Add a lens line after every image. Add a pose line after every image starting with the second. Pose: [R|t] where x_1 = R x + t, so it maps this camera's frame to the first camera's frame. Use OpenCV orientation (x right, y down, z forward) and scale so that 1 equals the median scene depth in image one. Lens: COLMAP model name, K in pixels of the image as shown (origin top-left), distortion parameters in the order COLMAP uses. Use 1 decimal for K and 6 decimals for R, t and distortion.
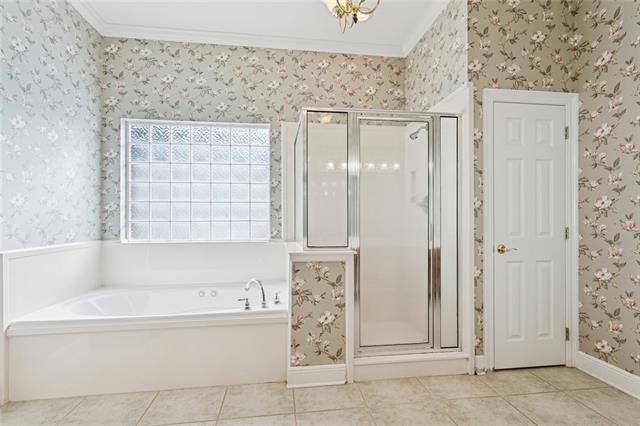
lens RADIAL K [[308.0, 0, 321.1], [0, 308.0, 218.1], [0, 0, 1]] dist [0.003569, 0.002539]
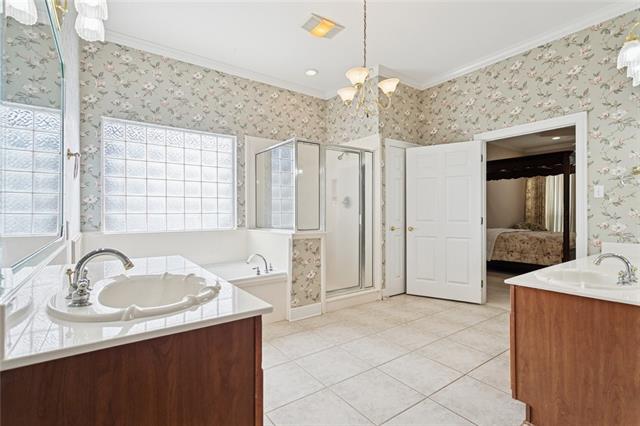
lens RADIAL K [[308.0, 0, 319.5], [0, 308.0, 211.6], [0, 0, 1]] dist [0.003569, 0.002539]
pose [[0.880762, 0.002194, 0.473553, -0.558220], [-0.003337, 0.999993, 0.001574, -0.000026], [-0.473547, -0.002967, 0.880764, -0.327179]]
